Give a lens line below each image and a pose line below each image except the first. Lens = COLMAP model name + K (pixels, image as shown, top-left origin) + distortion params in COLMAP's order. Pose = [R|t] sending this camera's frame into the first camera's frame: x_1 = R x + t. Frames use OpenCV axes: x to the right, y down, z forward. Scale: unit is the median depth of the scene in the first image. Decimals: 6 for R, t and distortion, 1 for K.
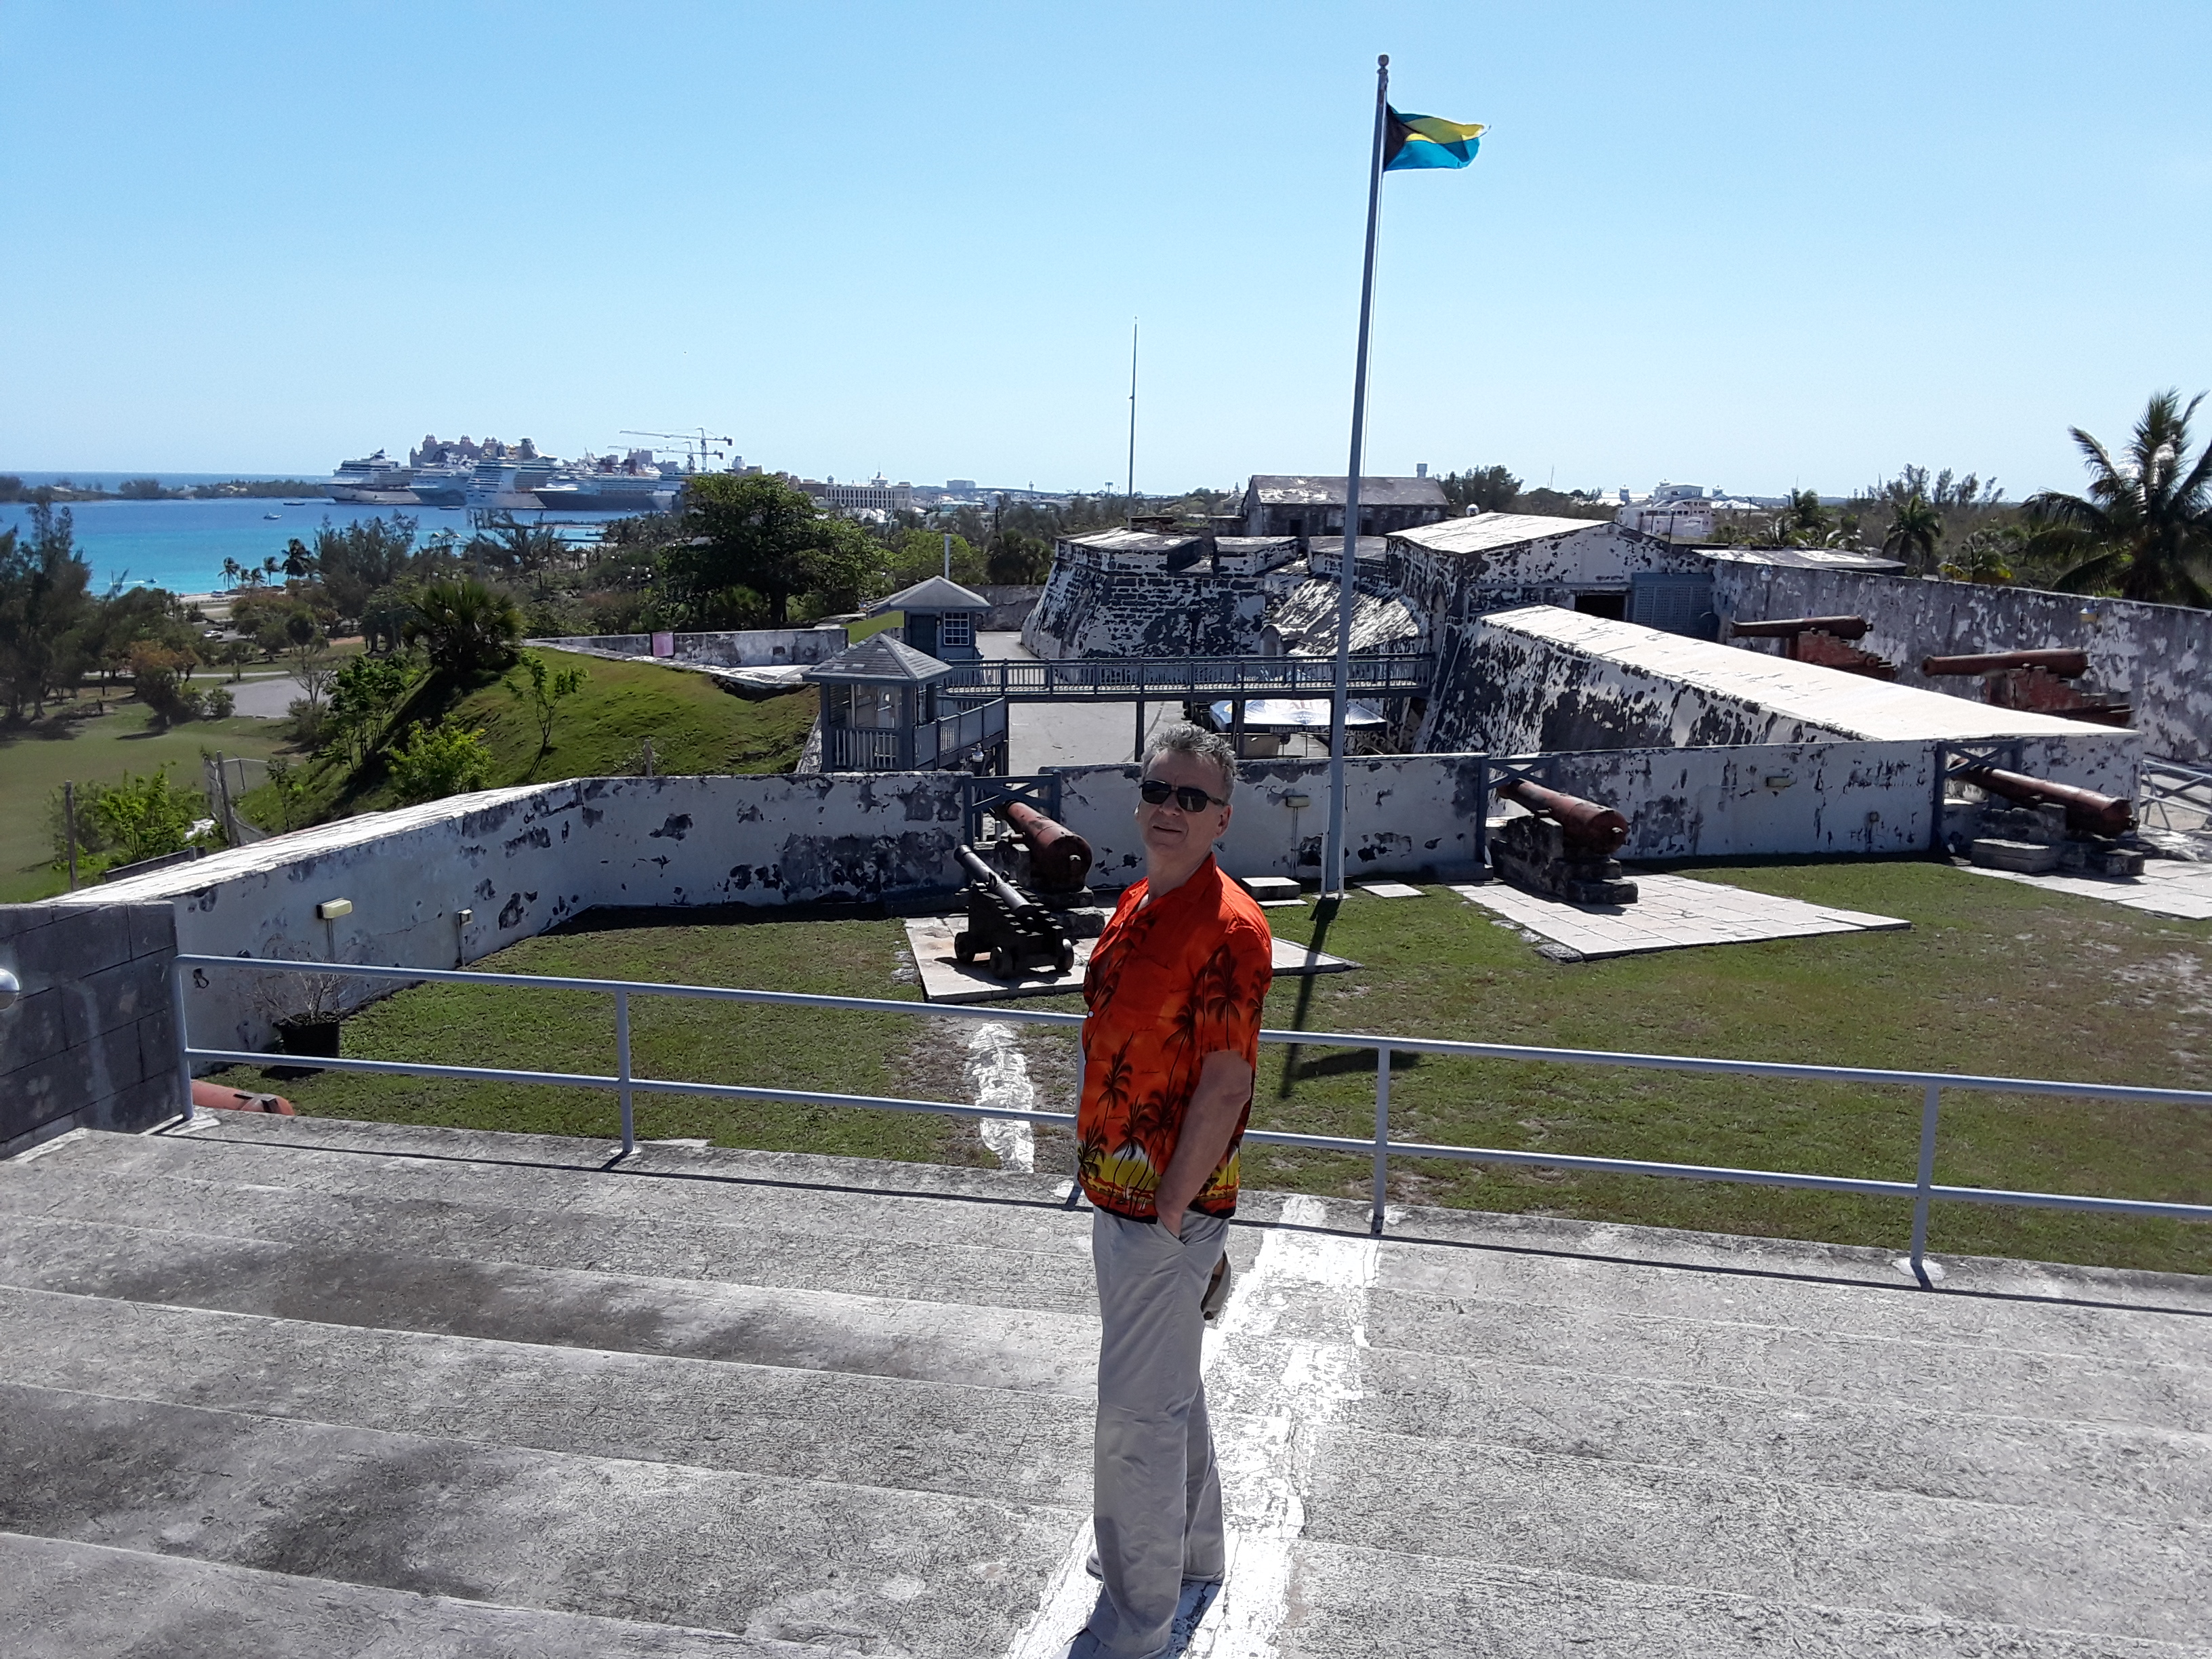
lens RADIAL K [[1803.6, 0, 1106.4], [0, 1803.6, 829.8], [0, 0, 1]] dist [0.001533, 0.000570]
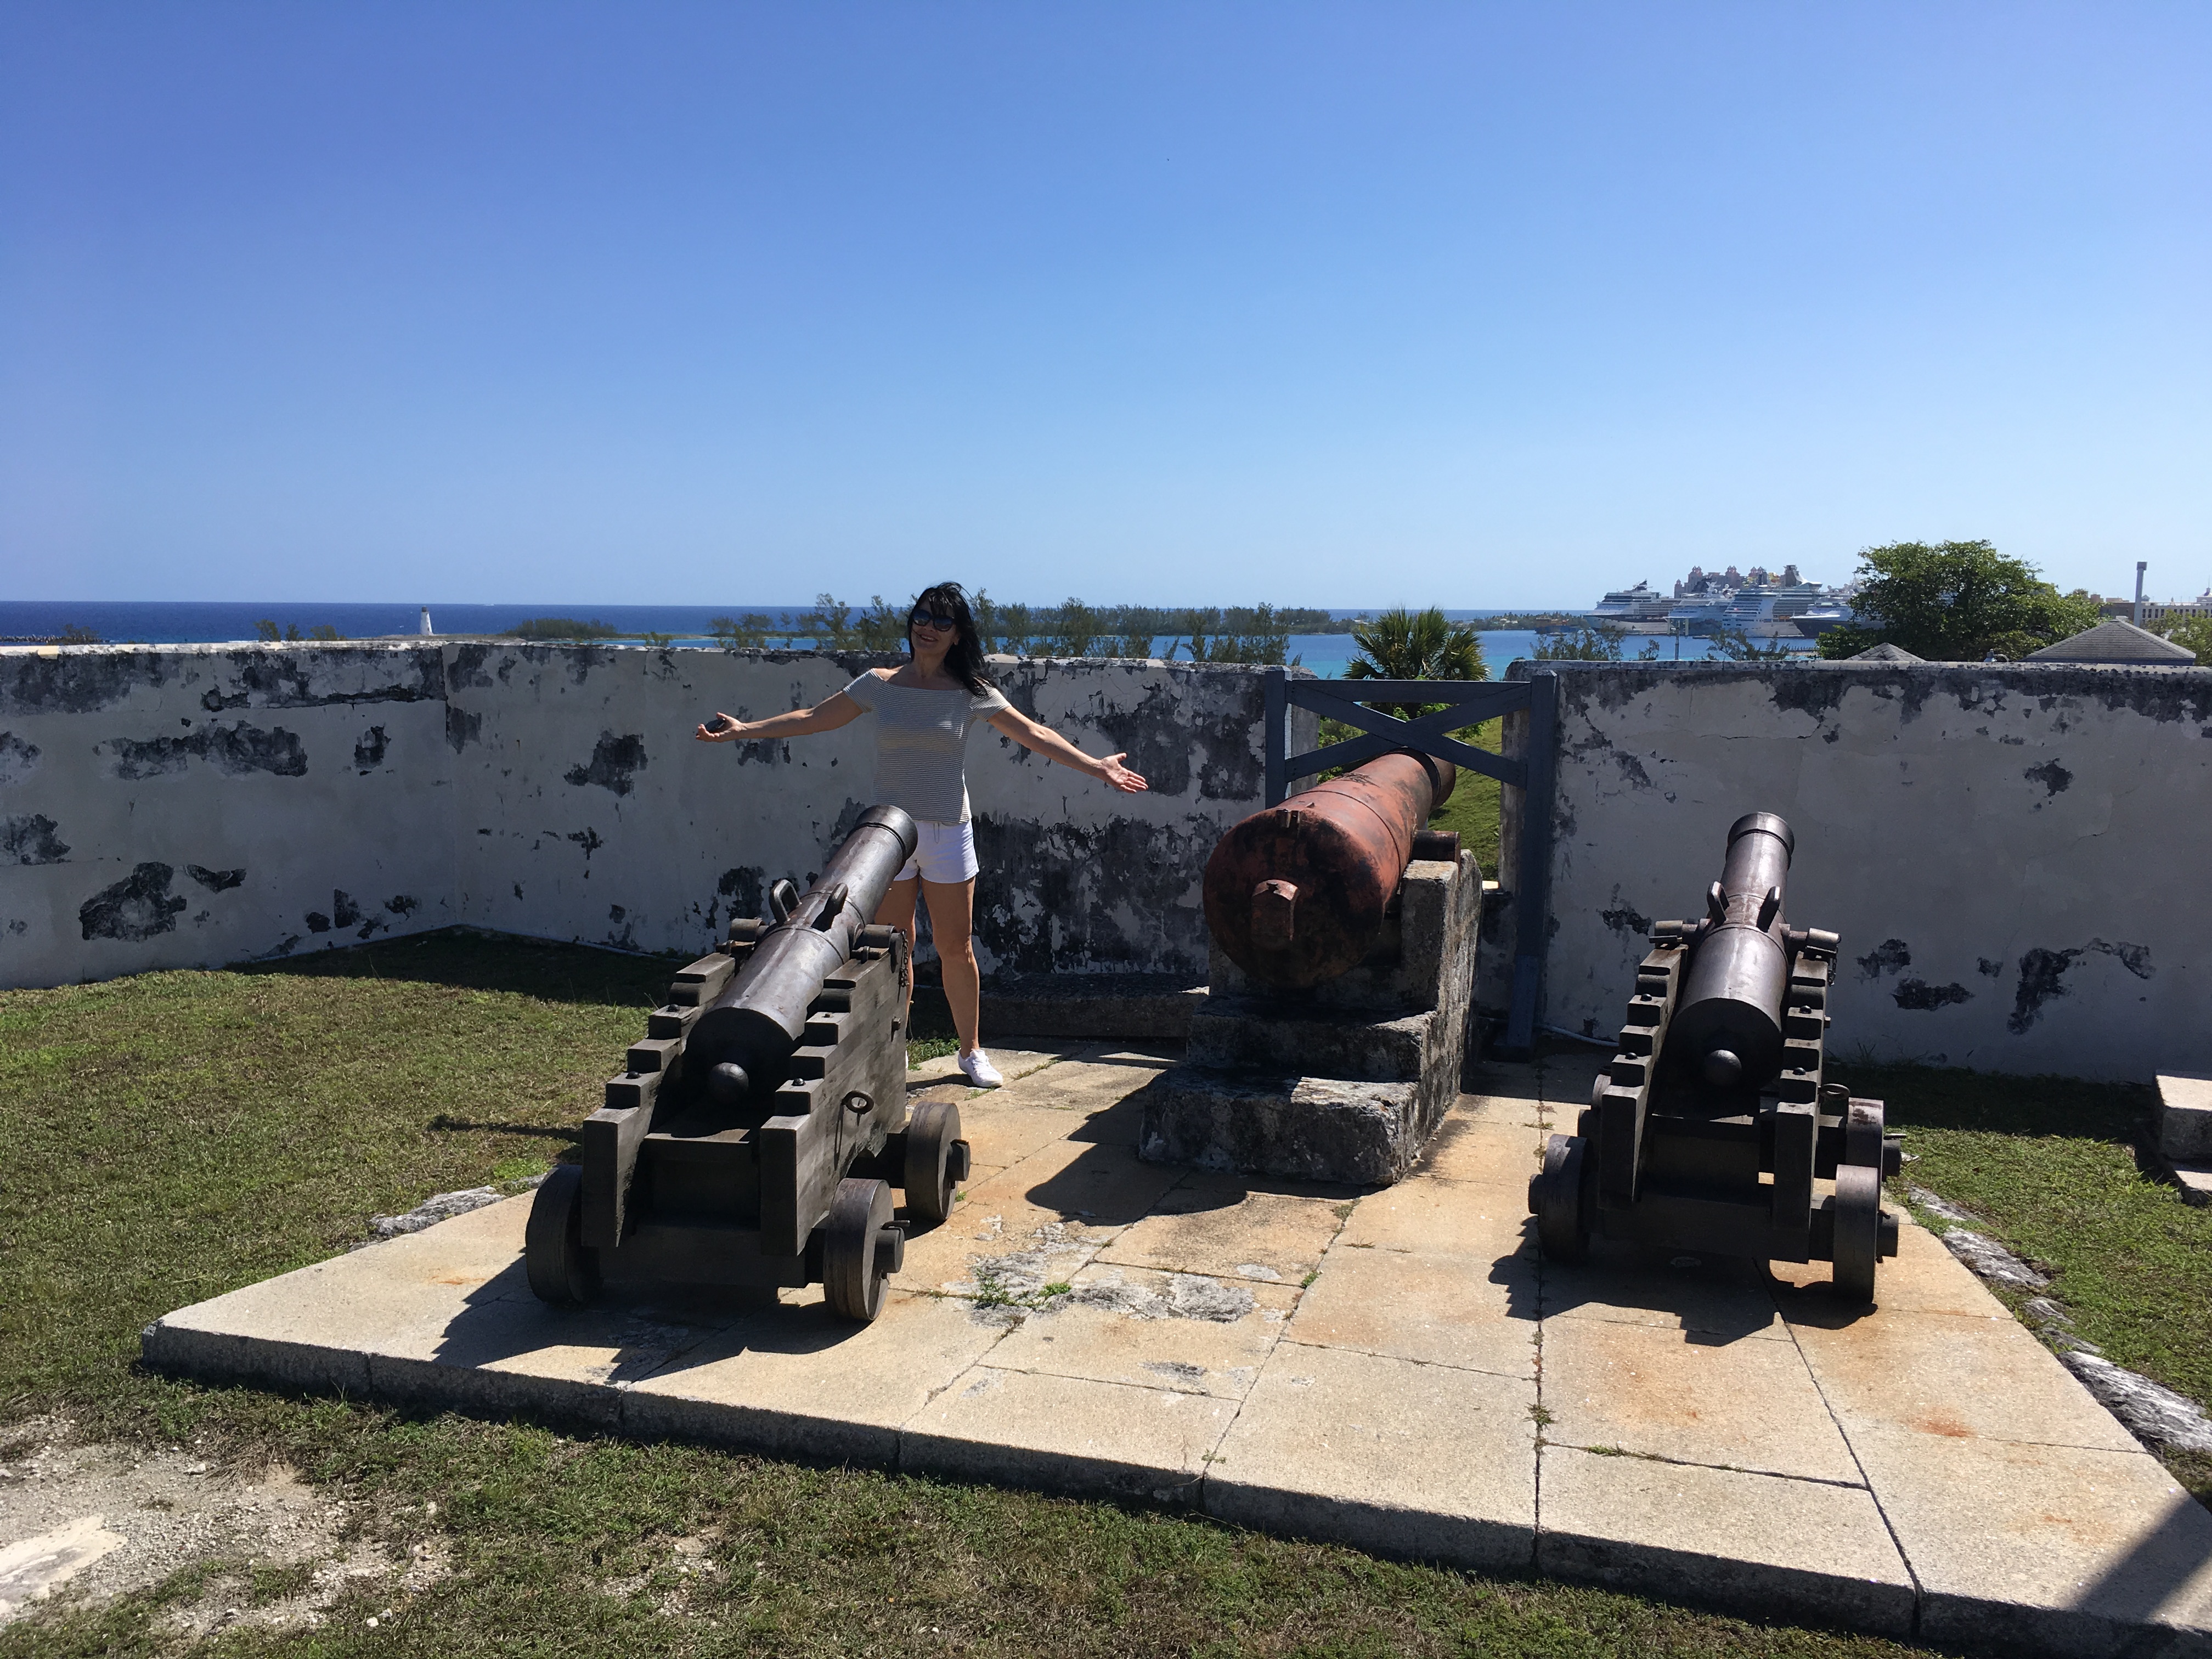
lens RADIAL K [[1870.1, 0, 1106.0], [0, 1870.1, 828.2], [0, 0, 1]] dist [0.029944, -0.002577]
pose [[0.793818, 0.058926, -0.605294, 0.125206], [-0.104806, 0.993659, -0.040716, 0.019616], [0.599056, 0.095759, 0.794960, 0.716745]]
